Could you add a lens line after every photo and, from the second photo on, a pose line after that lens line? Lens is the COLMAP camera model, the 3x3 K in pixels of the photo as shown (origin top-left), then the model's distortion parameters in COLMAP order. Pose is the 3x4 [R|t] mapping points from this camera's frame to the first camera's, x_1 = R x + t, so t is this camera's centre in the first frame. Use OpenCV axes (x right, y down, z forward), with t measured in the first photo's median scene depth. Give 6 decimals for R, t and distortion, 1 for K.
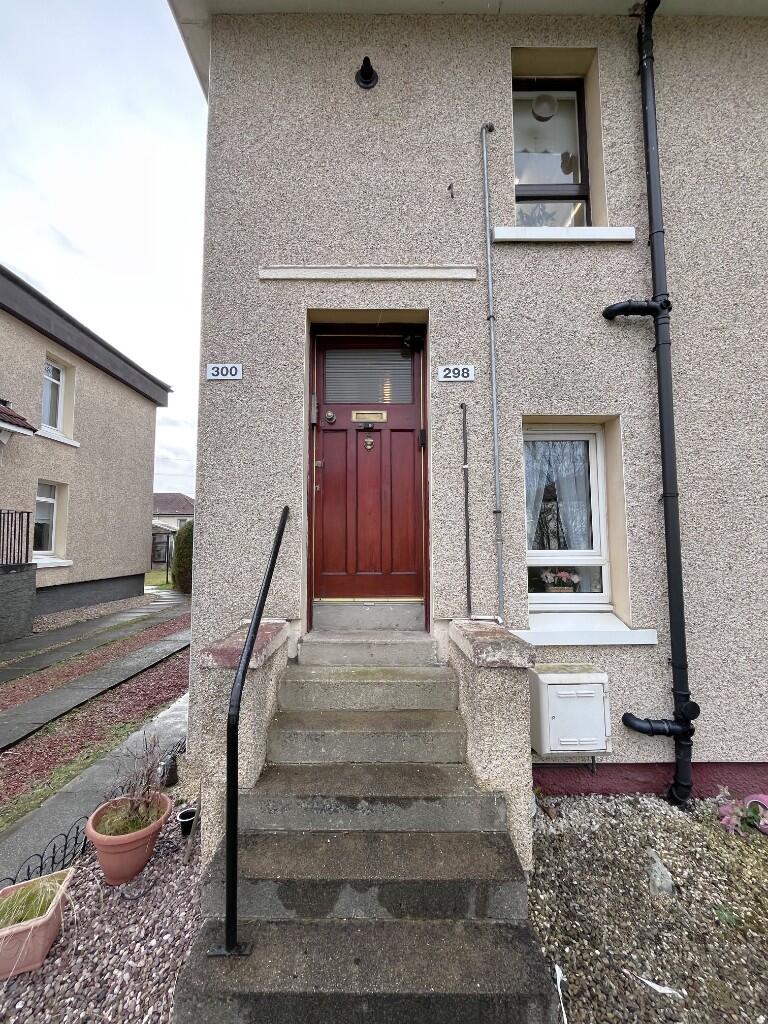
lens RADIAL K [[415.9, 0, 382.7], [0, 415.9, 512.6], [0, 0, 1]] dist [-0.004767, -0.000100]
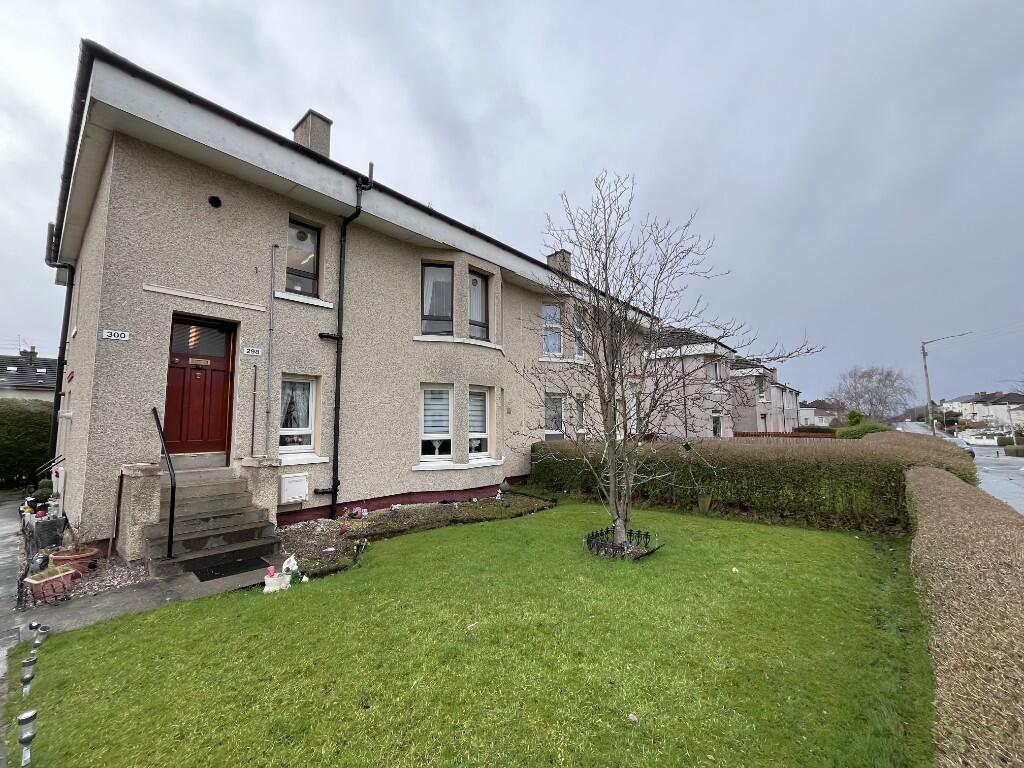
lens RADIAL K [[415.9, 0, 511.2], [0, 415.9, 383.4], [0, 0, 1]] dist [-0.004767, -0.000100]
pose [[0.653384, 0.069130, 0.753864, -0.615524], [-0.048479, 0.997599, -0.049463, -0.114394], [-0.755473, -0.004229, 0.655166, -1.607009]]
